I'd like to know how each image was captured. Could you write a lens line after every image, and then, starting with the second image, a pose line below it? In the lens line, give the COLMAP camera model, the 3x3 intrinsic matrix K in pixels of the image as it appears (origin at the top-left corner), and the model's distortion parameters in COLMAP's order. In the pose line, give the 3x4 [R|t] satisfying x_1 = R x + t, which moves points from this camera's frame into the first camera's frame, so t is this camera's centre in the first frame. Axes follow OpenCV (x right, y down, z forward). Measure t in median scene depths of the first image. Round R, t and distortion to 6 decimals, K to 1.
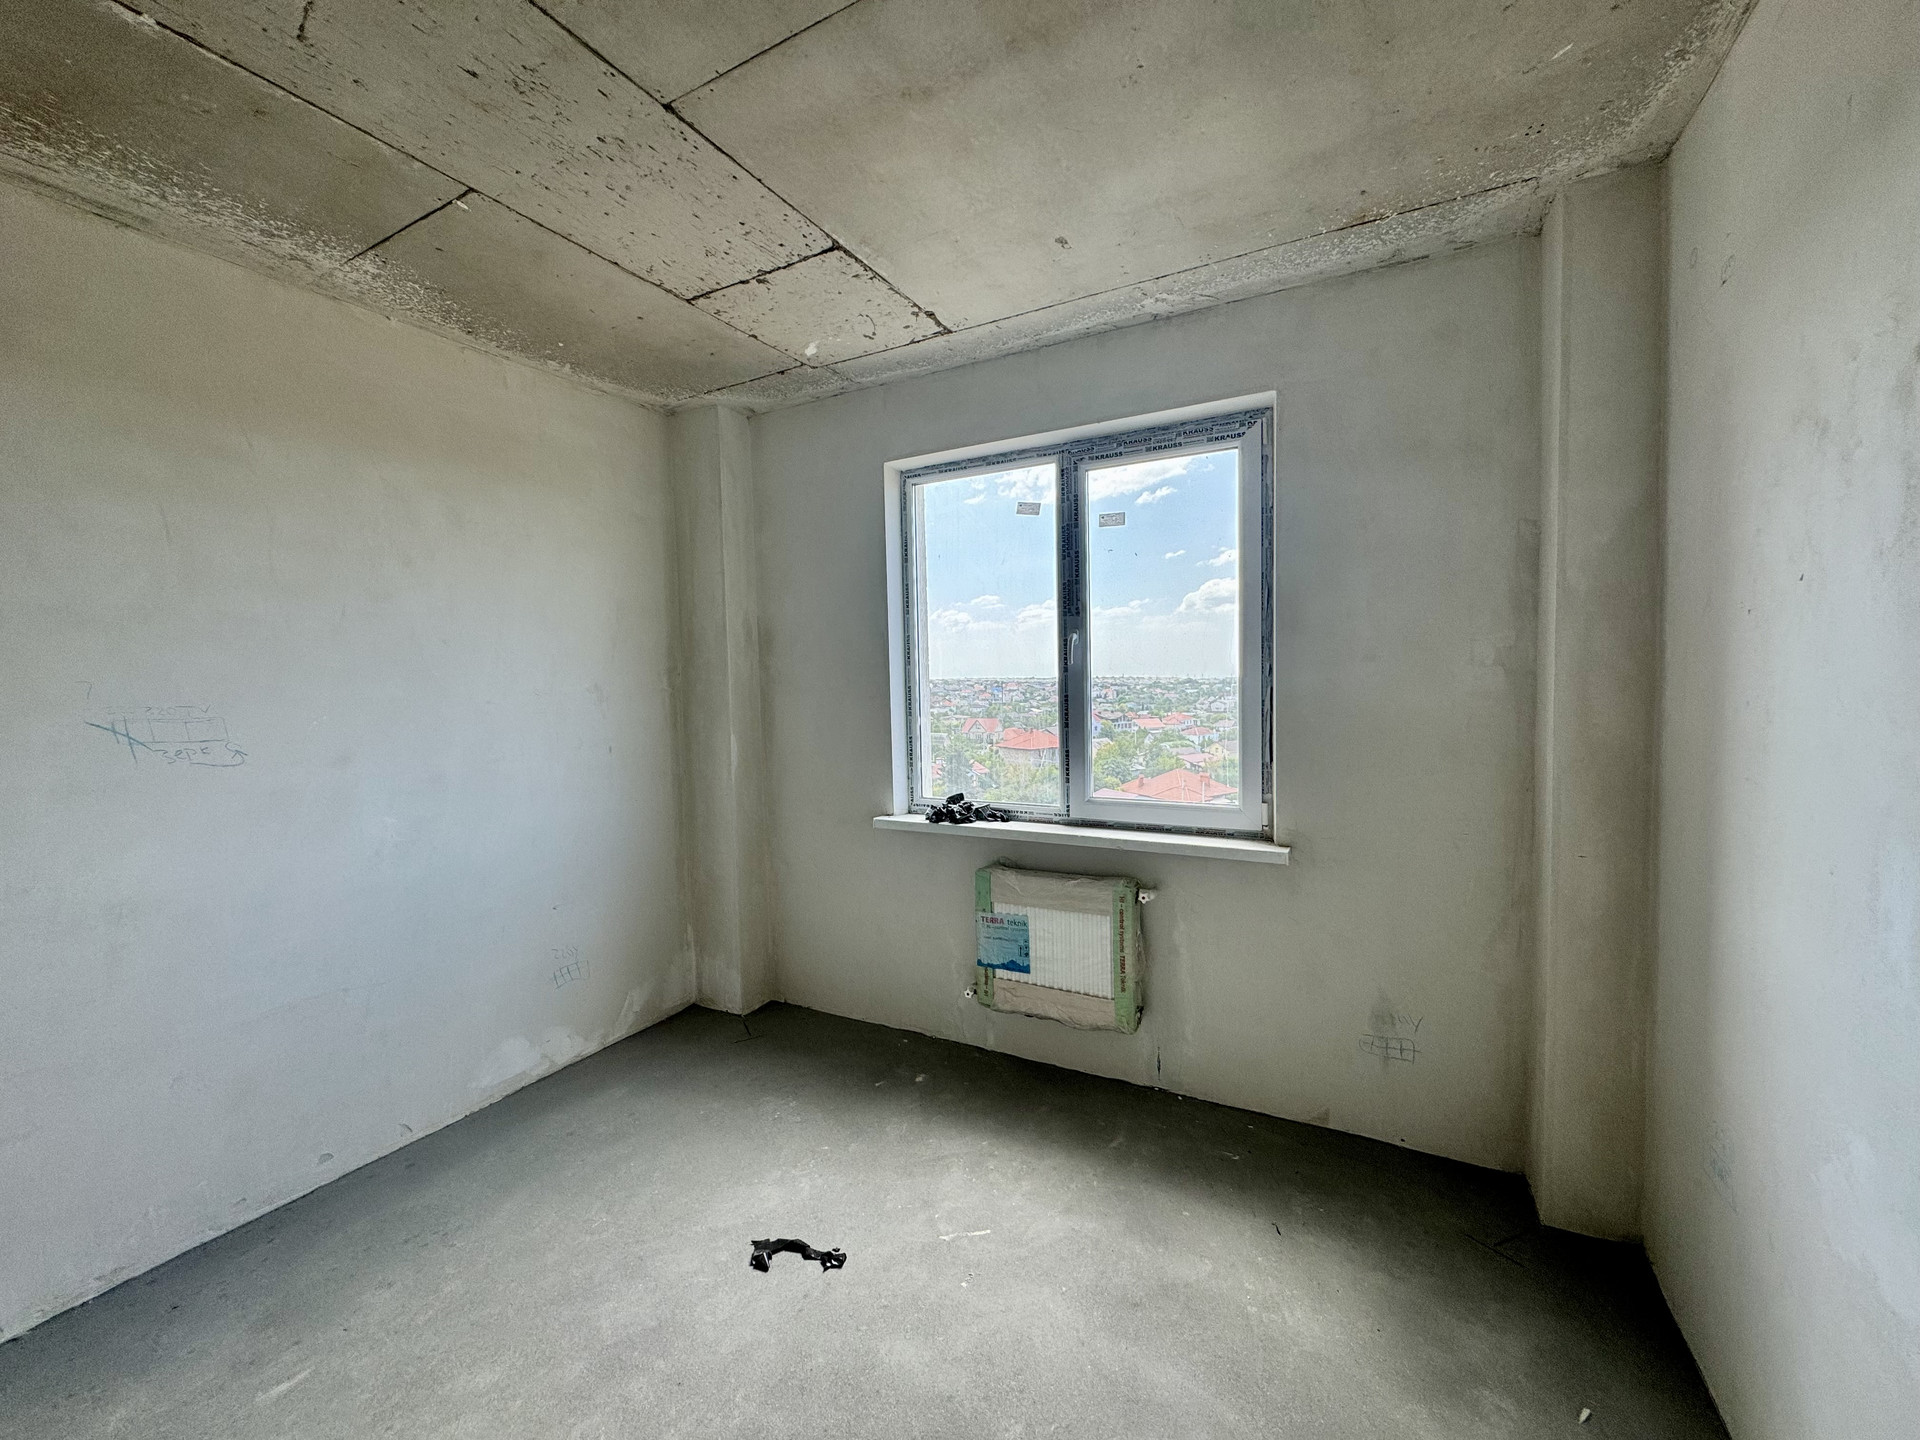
lens RADIAL K [[766.3, 0, 962.6], [0, 766.3, 710.4], [0, 0, 1]] dist [-0.002160, 0.000679]
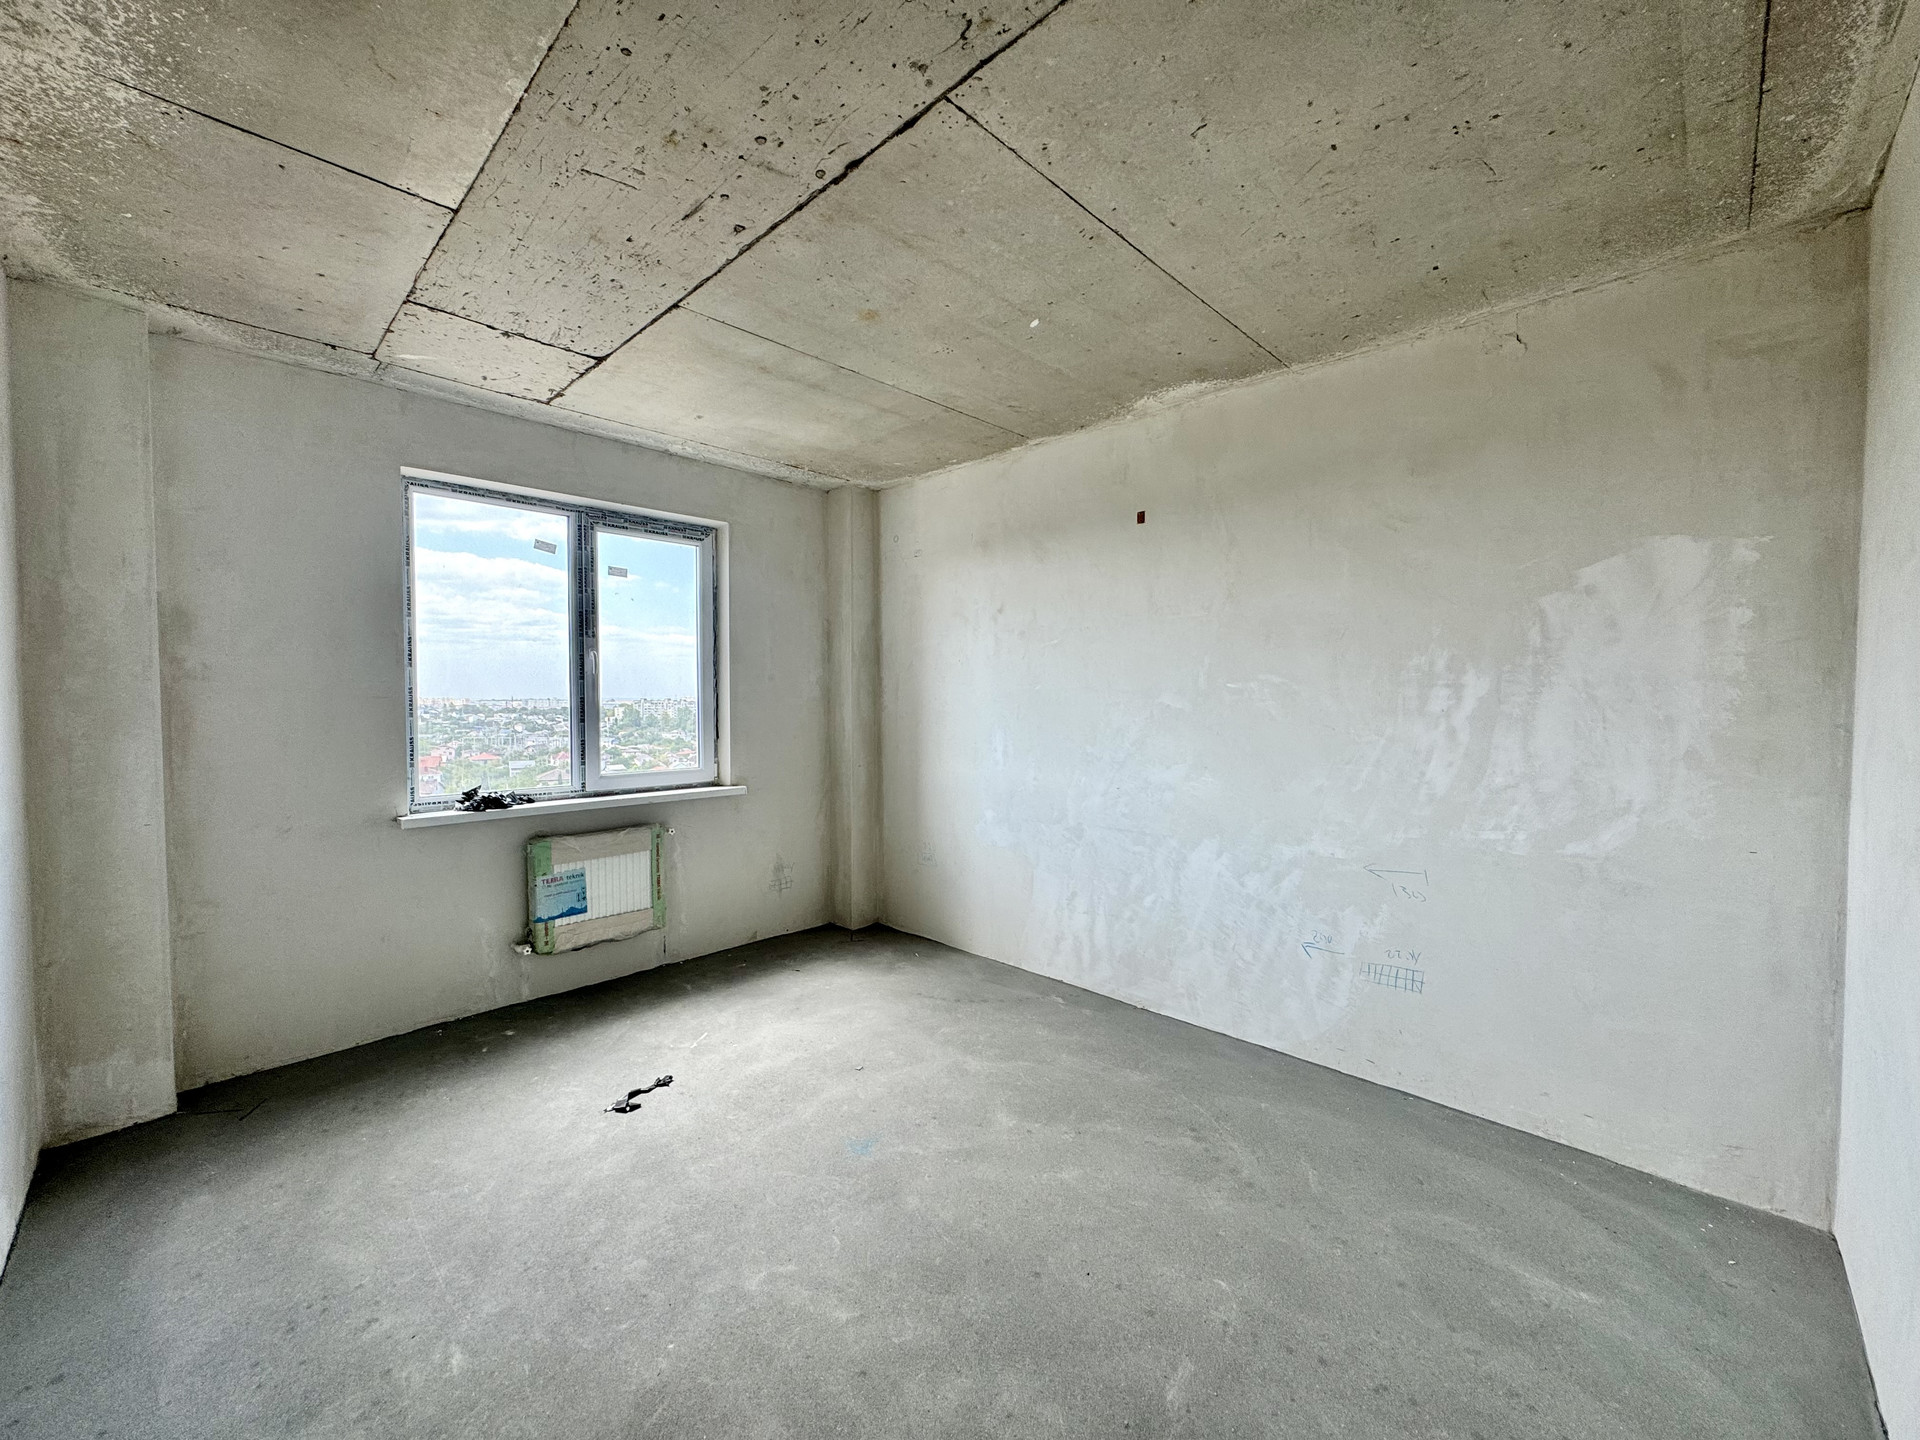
lens RADIAL K [[766.3, 0, 958.4], [0, 766.3, 695.3], [0, 0, 1]] dist [-0.002160, 0.000679]
pose [[0.273522, 0.020382, 0.961650, -1.017680], [0.032699, 0.999001, -0.030475, 0.039773], [-0.961310, 0.039781, 0.272582, 0.035532]]
